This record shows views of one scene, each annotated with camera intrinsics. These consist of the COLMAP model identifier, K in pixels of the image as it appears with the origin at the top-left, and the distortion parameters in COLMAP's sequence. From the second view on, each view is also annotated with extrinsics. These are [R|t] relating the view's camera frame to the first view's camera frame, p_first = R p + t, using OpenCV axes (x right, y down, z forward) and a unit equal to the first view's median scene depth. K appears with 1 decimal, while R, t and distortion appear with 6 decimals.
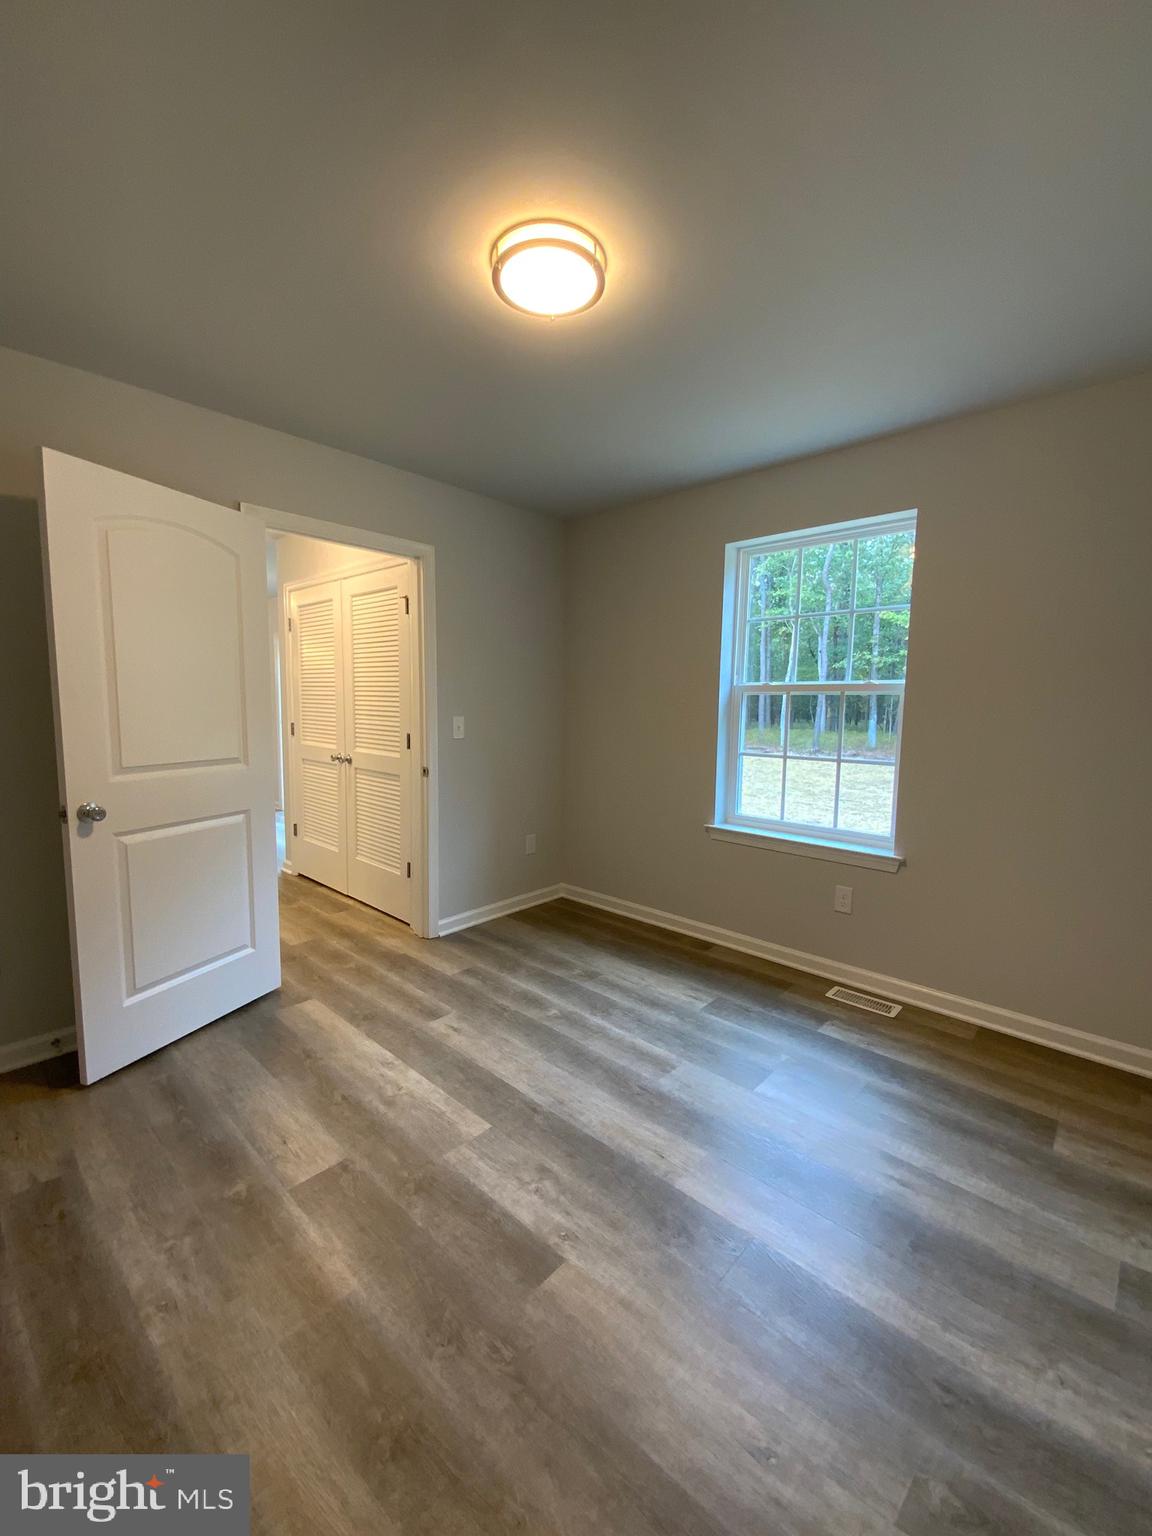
lens RADIAL K [[624.6, 0, 576.0], [0, 624.6, 768.0], [0, 0, 1]] dist [0.000415, 0.000017]
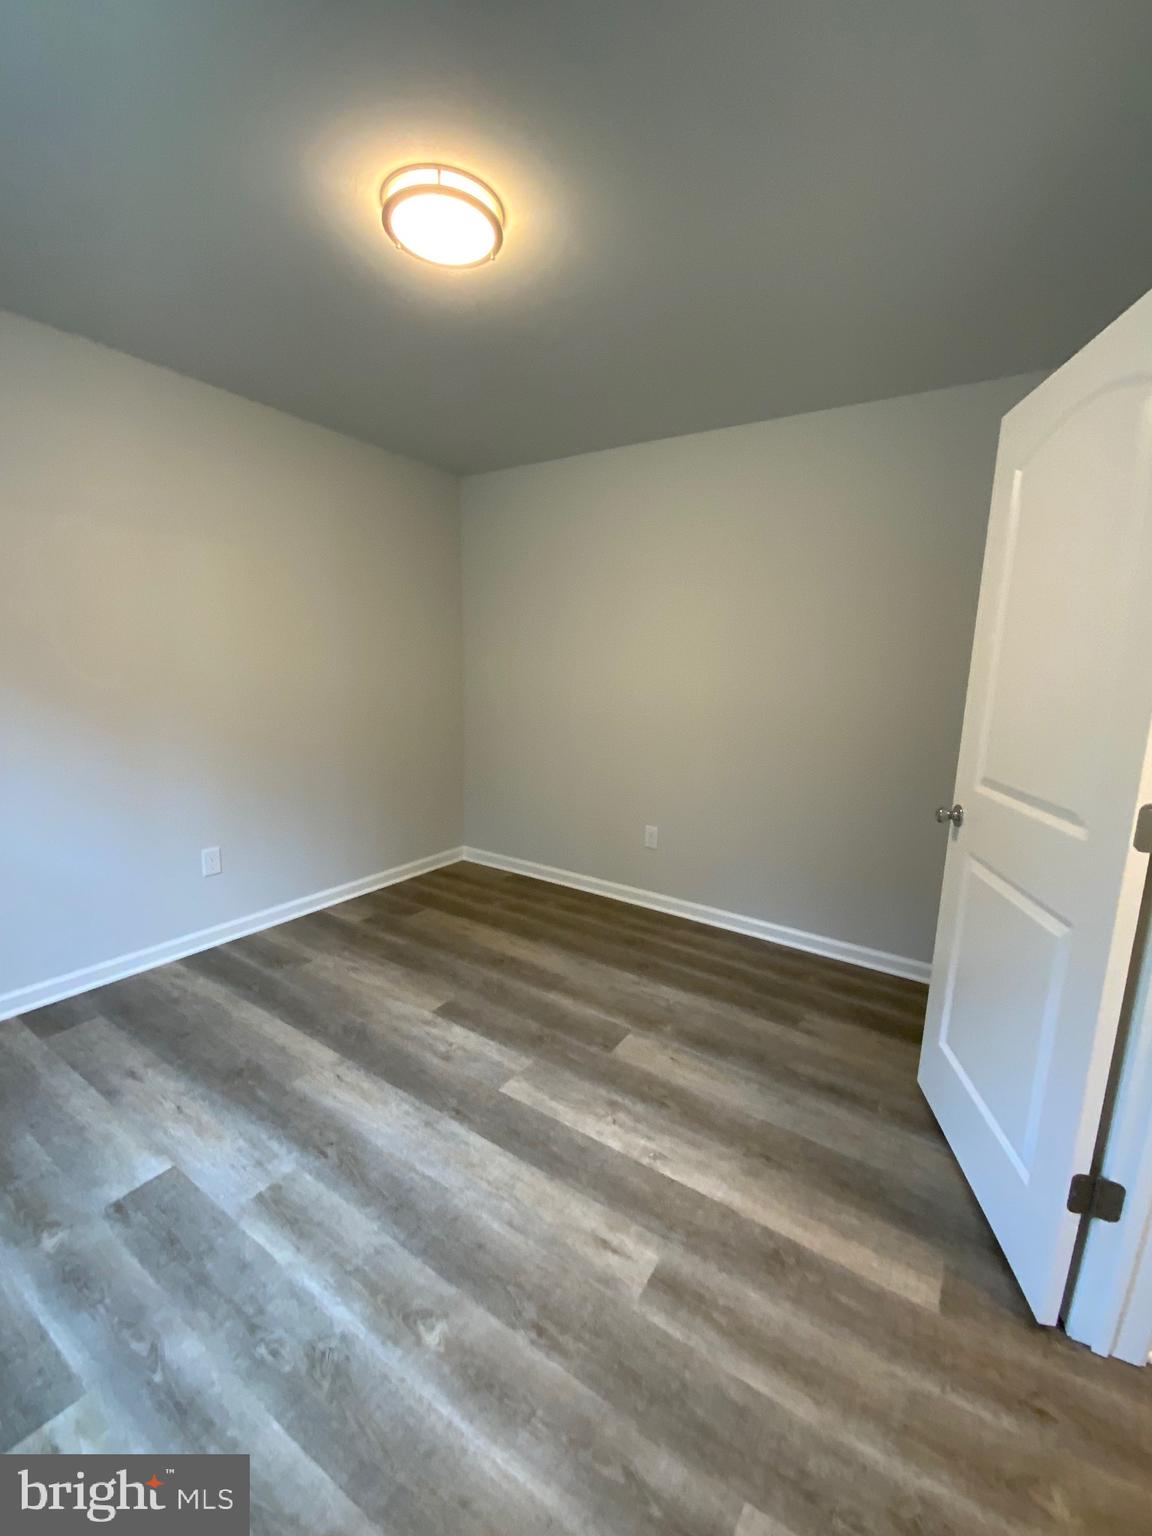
lens RADIAL K [[624.6, 0, 576.0], [0, 624.6, 768.0], [0, 0, 1]] dist [0.000415, 0.000017]
pose [[-0.984675, -0.013070, -0.173907, -0.069448], [-0.058999, 0.963356, 0.261658, -0.199436], [0.164114, 0.267909, -0.949364, 1.730441]]
